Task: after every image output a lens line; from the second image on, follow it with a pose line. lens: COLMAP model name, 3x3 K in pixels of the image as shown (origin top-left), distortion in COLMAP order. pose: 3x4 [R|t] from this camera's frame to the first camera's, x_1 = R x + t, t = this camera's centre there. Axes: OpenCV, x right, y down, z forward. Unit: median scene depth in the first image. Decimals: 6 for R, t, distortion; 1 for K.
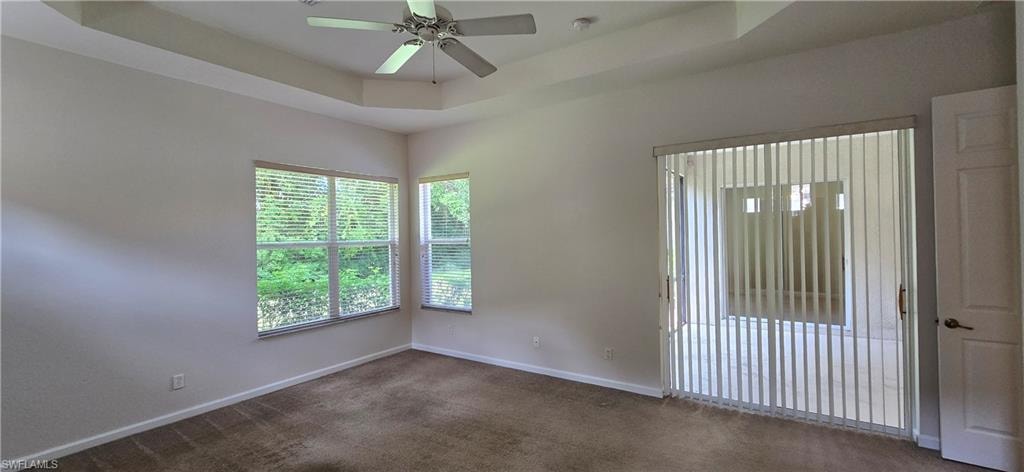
lens RADIAL K [[414.8, 0, 512.1], [0, 414.8, 232.0], [0, 0, 1]] dist [-0.001509, 0.000222]
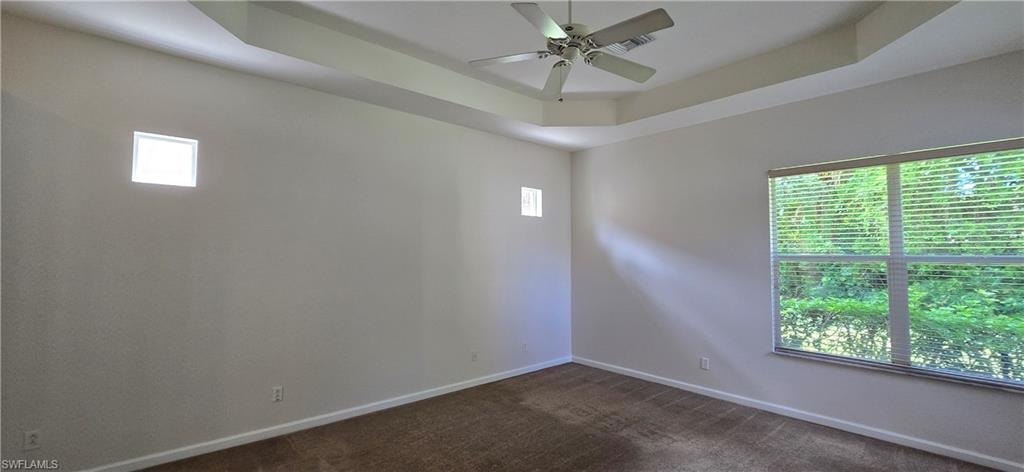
lens RADIAL K [[414.8, 0, 512.1], [0, 414.8, 232.0], [0, 0, 1]] dist [-0.001509, 0.000222]
pose [[-0.245735, -0.033923, -0.968743, 0.478989], [0.006029, 0.999315, -0.036523, 0.006162], [0.969318, -0.014815, -0.245362, 0.639046]]
